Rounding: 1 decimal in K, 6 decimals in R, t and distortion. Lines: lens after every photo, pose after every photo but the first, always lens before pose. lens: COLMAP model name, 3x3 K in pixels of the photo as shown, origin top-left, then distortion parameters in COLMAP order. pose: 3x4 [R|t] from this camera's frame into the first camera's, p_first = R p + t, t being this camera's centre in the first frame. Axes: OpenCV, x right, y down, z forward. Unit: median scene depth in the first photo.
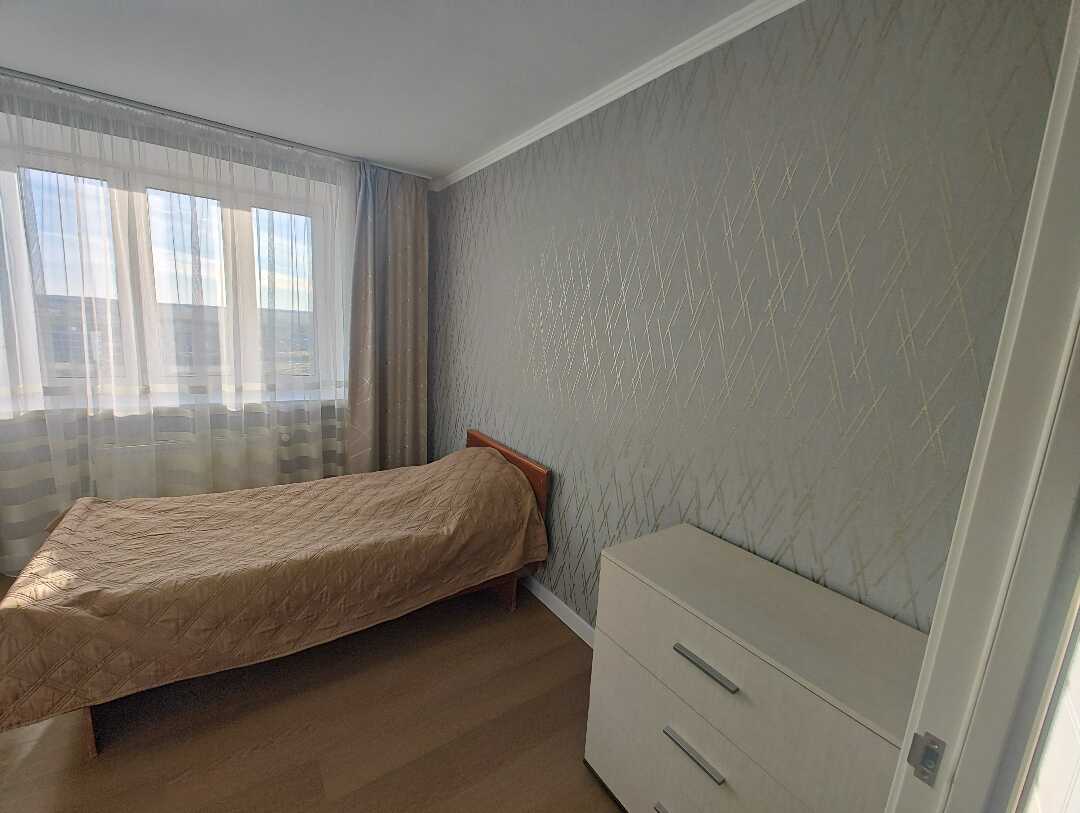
lens RADIAL K [[440.8, 0, 539.1], [0, 440.8, 404.3], [0, 0, 1]] dist [0.004661, -0.002359]
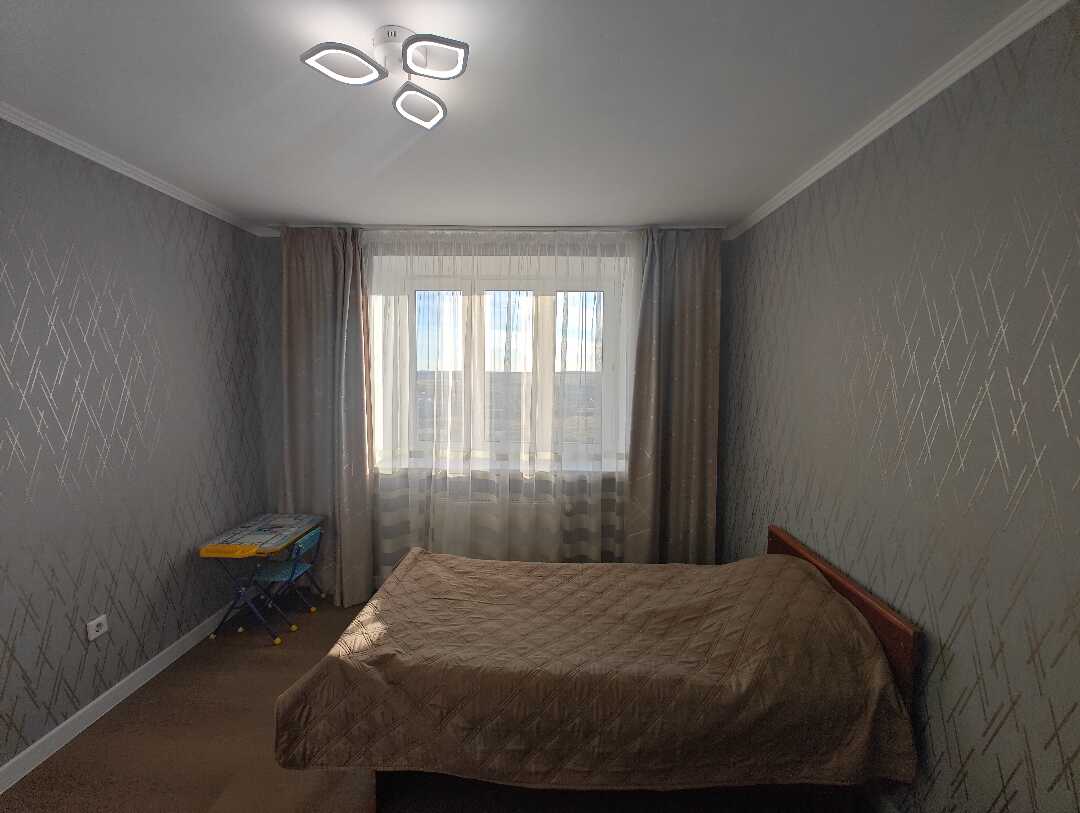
lens RADIAL K [[440.8, 0, 542.0], [0, 440.8, 400.5], [0, 0, 1]] dist [0.004661, -0.002359]
pose [[0.802533, -0.015305, -0.596412, -0.024461], [-0.062674, 0.991977, -0.109789, -0.063775], [0.593307, 0.125489, 0.795135, 0.165393]]
